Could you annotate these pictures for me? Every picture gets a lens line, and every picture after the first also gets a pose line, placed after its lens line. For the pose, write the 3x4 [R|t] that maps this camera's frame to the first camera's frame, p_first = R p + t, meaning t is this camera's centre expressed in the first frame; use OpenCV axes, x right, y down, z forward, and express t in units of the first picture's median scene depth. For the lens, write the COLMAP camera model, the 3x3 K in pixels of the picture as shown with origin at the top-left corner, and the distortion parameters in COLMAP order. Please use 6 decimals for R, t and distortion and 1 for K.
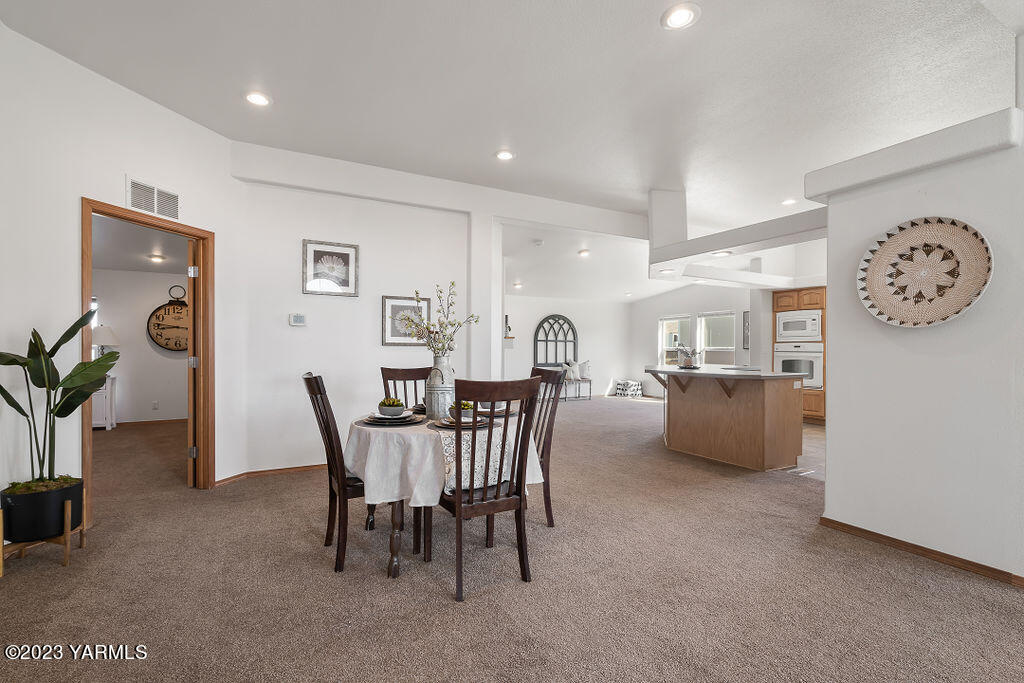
lens RADIAL K [[463.0, 0, 511.6], [0, 463.0, 351.0], [0, 0, 1]] dist [0.002181, -0.000260]
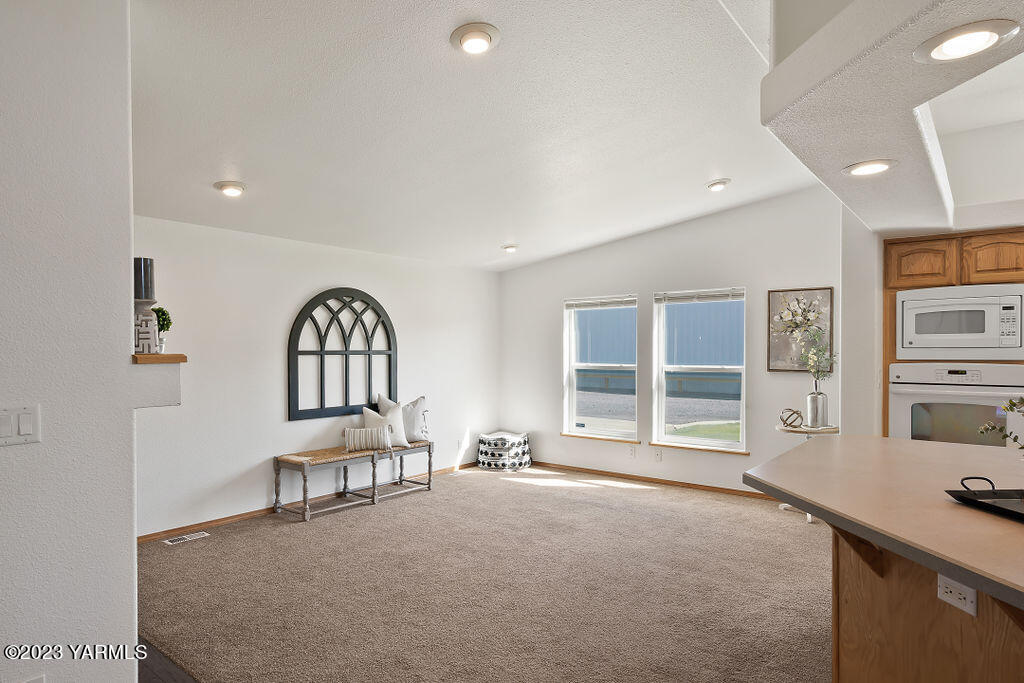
lens RADIAL K [[593.7, 0, 515.8], [0, 593.7, 354.4], [0, 0, 1]] dist [0.013306, 0.000263]
pose [[0.920738, -0.008426, 0.390091, 0.029705], [0.007388, 0.999964, 0.004162, -0.021649], [-0.390112, -0.000950, 0.920767, 0.463516]]
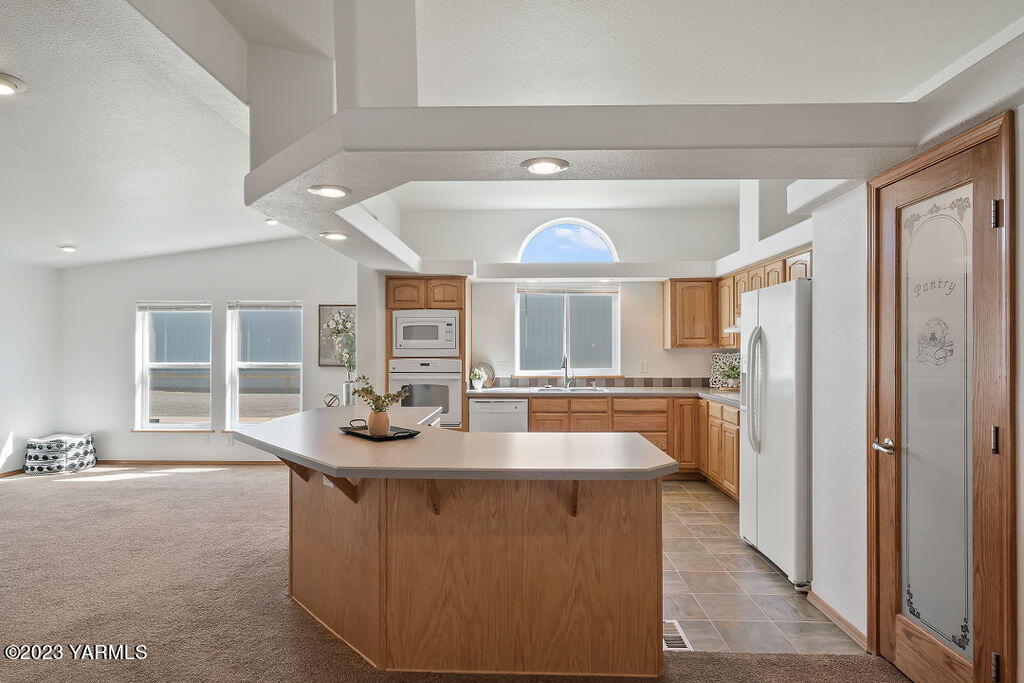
lens RADIAL K [[548.9, 0, 515.0], [0, 548.9, 347.8], [0, 0, 1]] dist [0.002662, 0.000298]
pose [[0.507461, -0.001212, 0.861674, 0.010400], [0.006993, 0.999972, -0.002711, -0.021161], [-0.861647, 0.007401, 0.507455, 0.349890]]
